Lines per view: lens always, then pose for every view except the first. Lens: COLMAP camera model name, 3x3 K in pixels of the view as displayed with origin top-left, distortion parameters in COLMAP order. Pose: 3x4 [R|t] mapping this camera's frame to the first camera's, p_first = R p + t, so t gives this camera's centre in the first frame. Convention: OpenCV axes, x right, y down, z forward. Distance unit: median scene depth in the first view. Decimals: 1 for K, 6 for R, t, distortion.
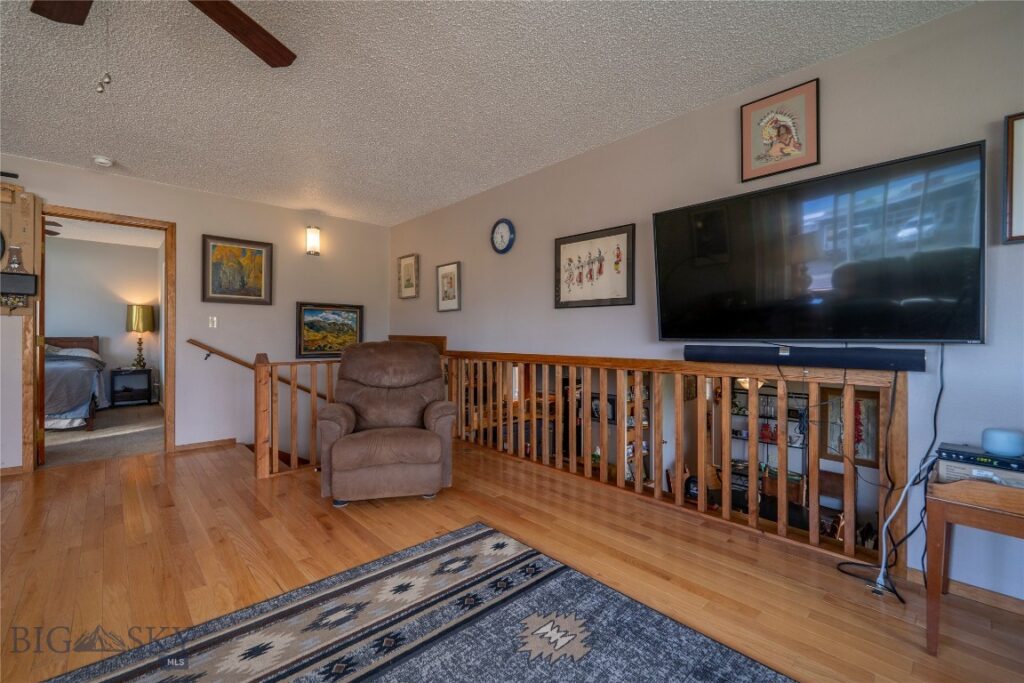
lens RADIAL K [[434.4, 0, 512.0], [0, 434.4, 341.5], [0, 0, 1]] dist [-0.019594, 0.000329]
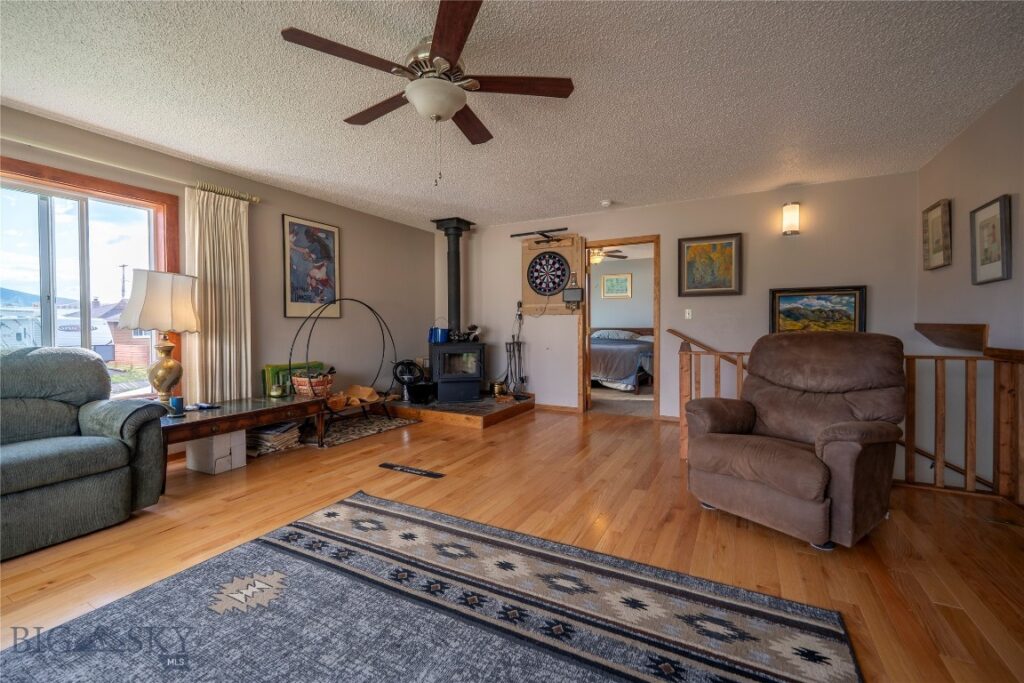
lens RADIAL K [[421.2, 0, 513.5], [0, 421.2, 333.9], [0, 0, 1]] dist [0.000111, -0.000633]
pose [[0.320954, 0.011056, -0.947030, 0.288932], [-0.004570, 0.999938, 0.010125, -0.001927], [0.947084, 0.001079, 0.320985, 0.275853]]
